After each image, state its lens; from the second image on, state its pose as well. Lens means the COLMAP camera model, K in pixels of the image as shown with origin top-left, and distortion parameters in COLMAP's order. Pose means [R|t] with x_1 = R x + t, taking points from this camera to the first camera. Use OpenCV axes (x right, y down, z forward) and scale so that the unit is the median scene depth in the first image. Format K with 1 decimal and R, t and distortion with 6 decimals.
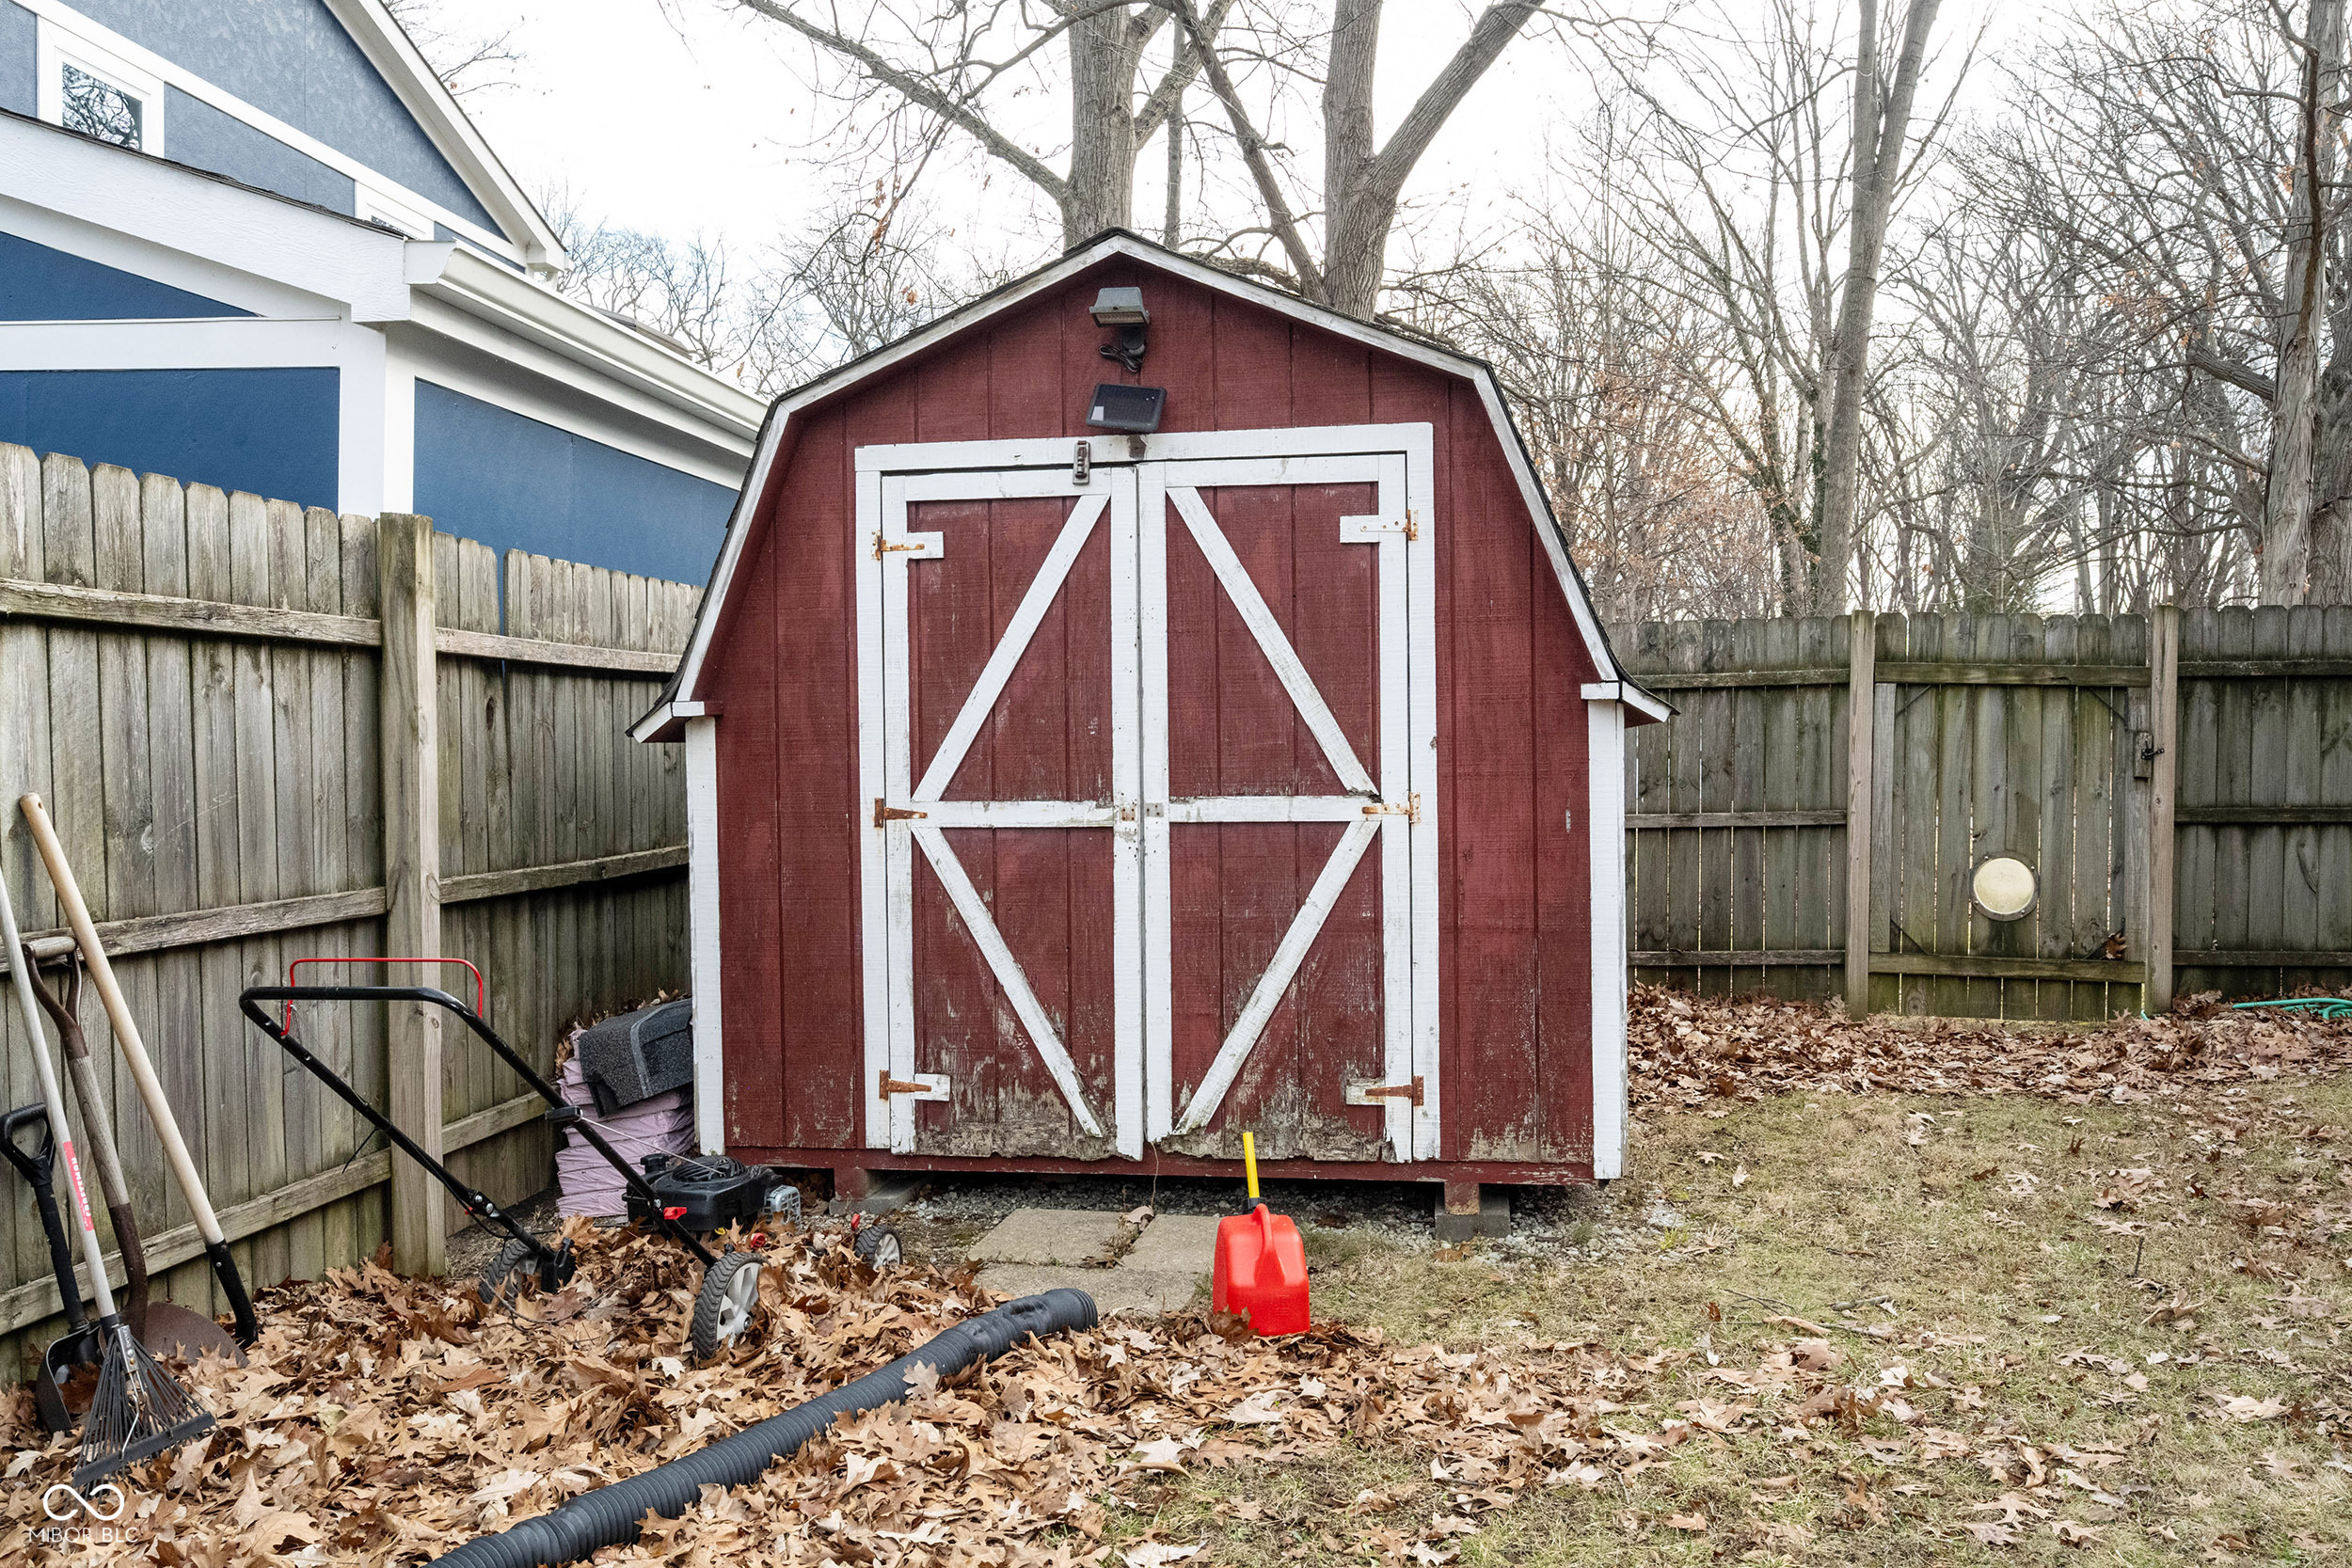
lens RADIAL K [[2044.1, 0, 1175.8], [0, 2044.1, 785.8], [0, 0, 1]] dist [0.007005, 0.006701]
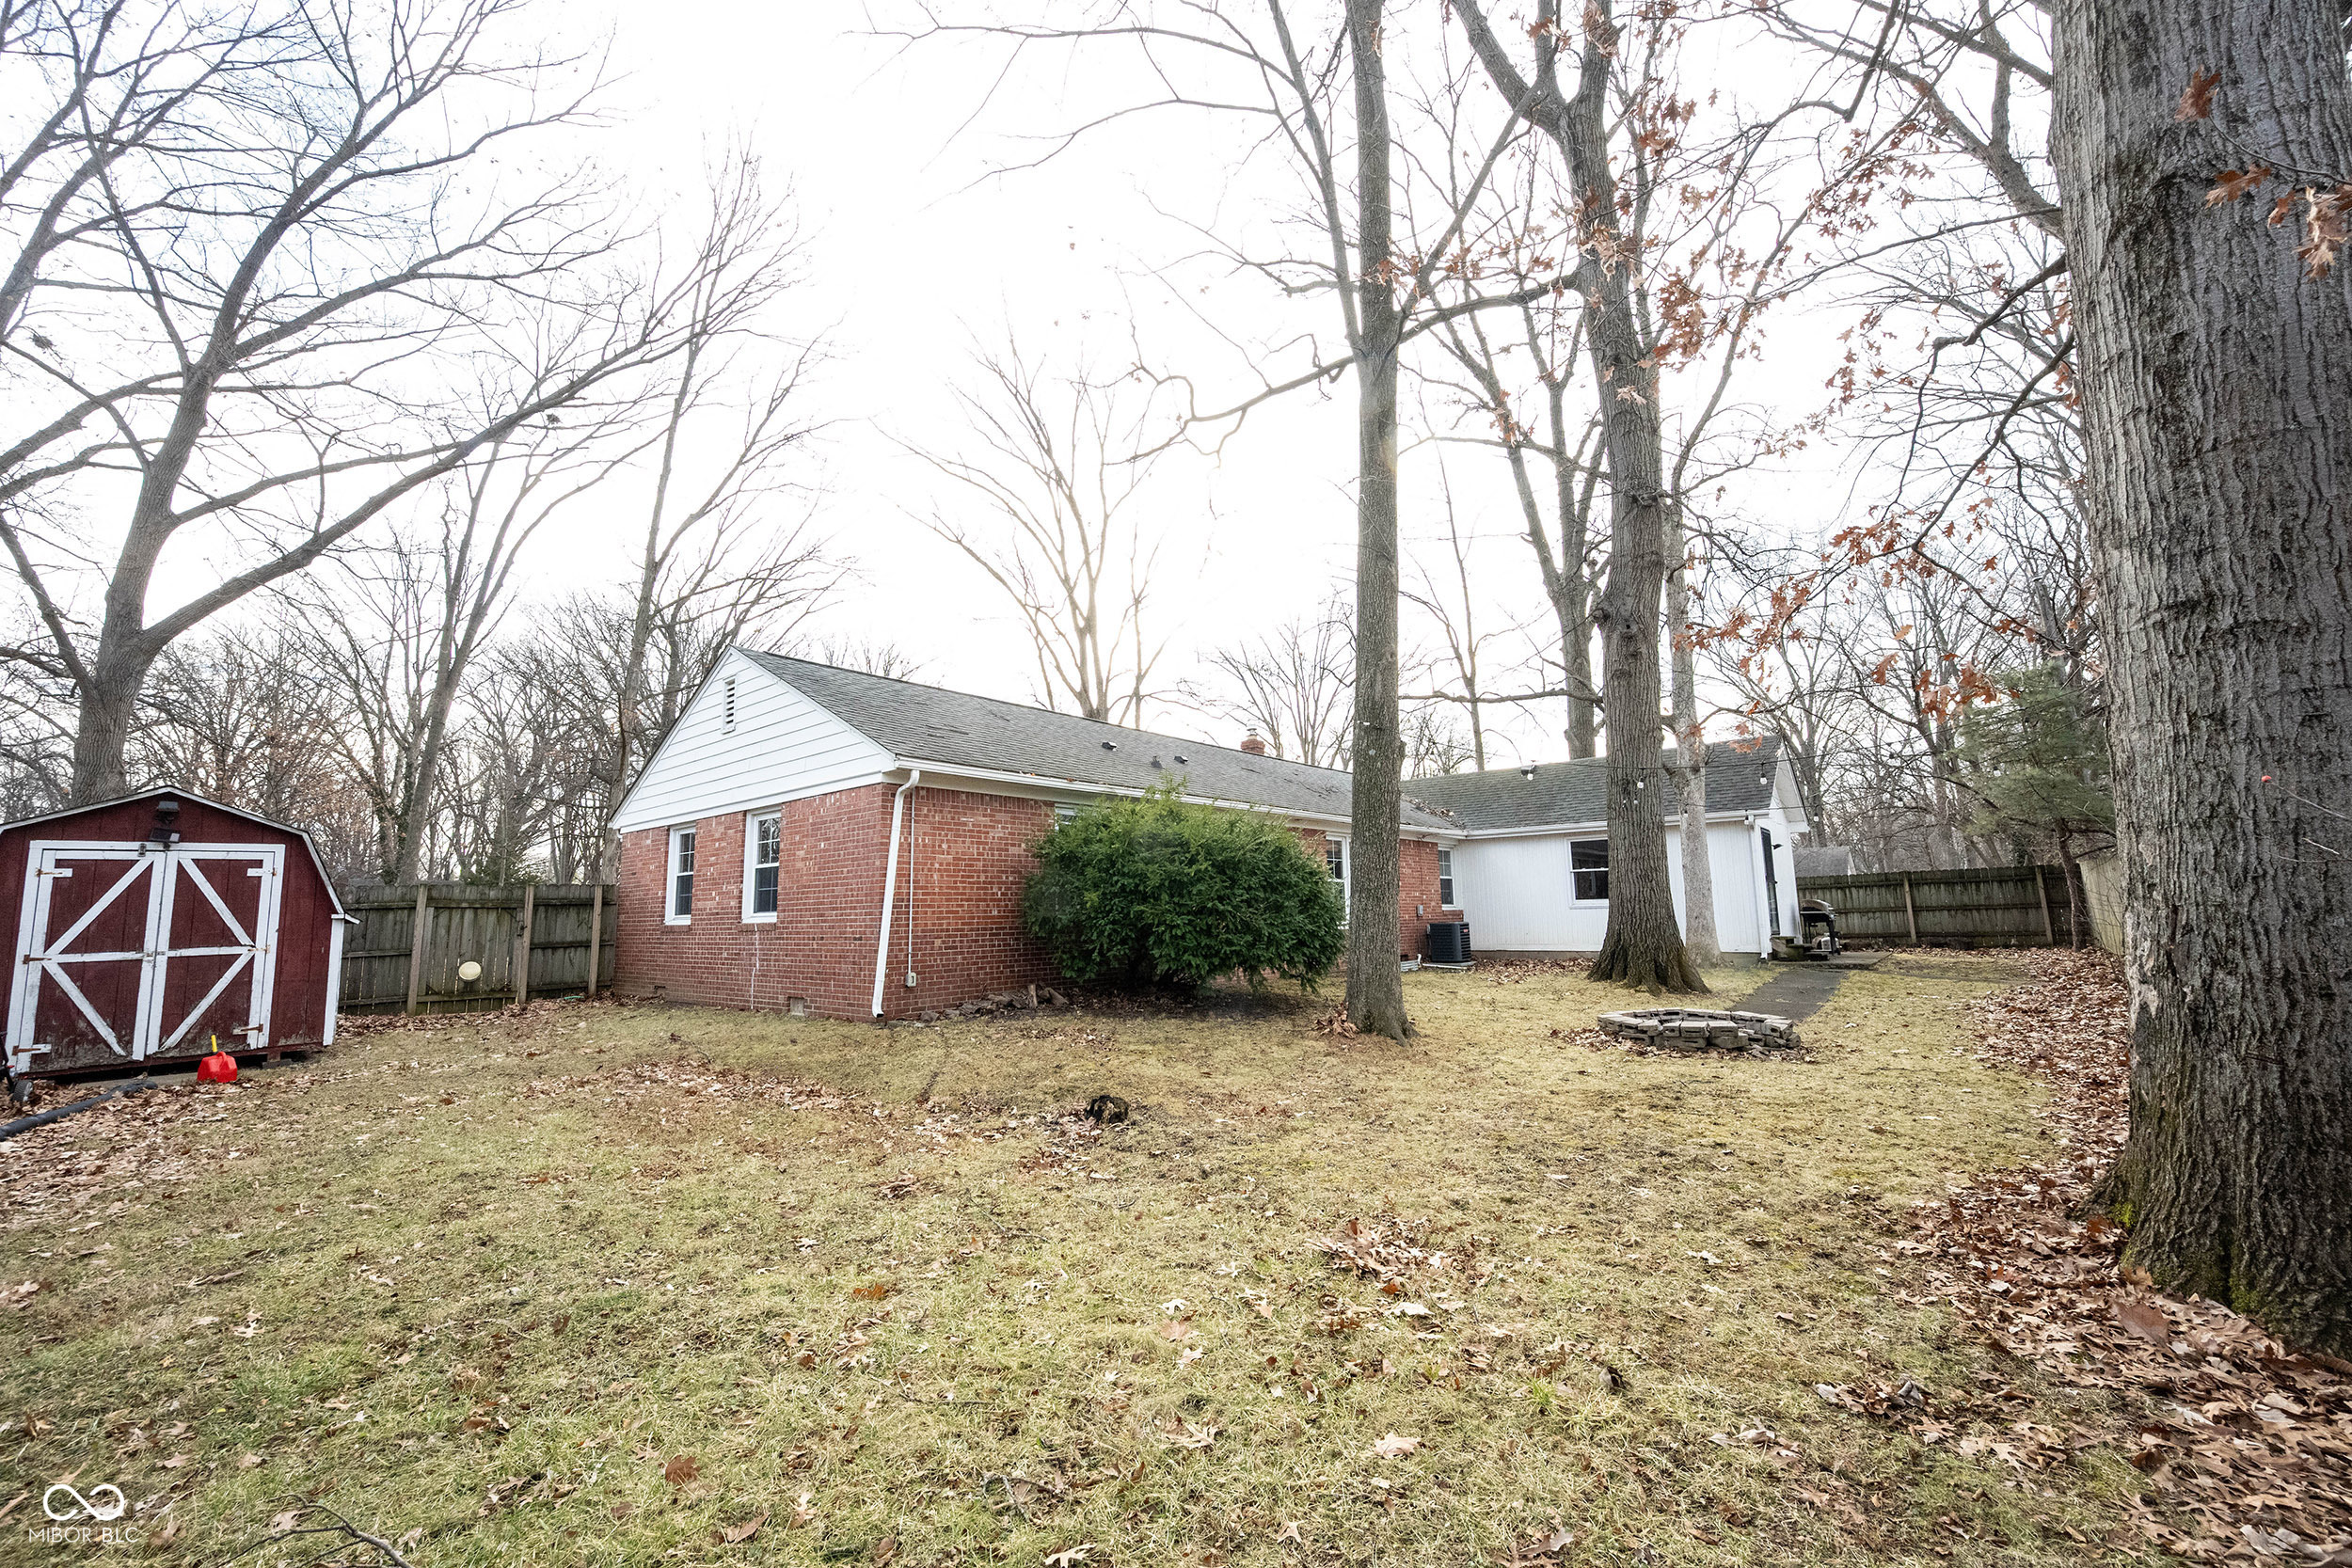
lens RADIAL K [[932.1, 0, 1177.1], [0, 932.1, 788.2], [0, 0, 1]] dist [-0.001645, 0.000419]
pose [[0.542206, 0.098017, 0.834509, -0.401354], [0.036795, 0.989450, -0.140122, 0.018522], [-0.839440, 0.106681, 0.532879, -1.230882]]
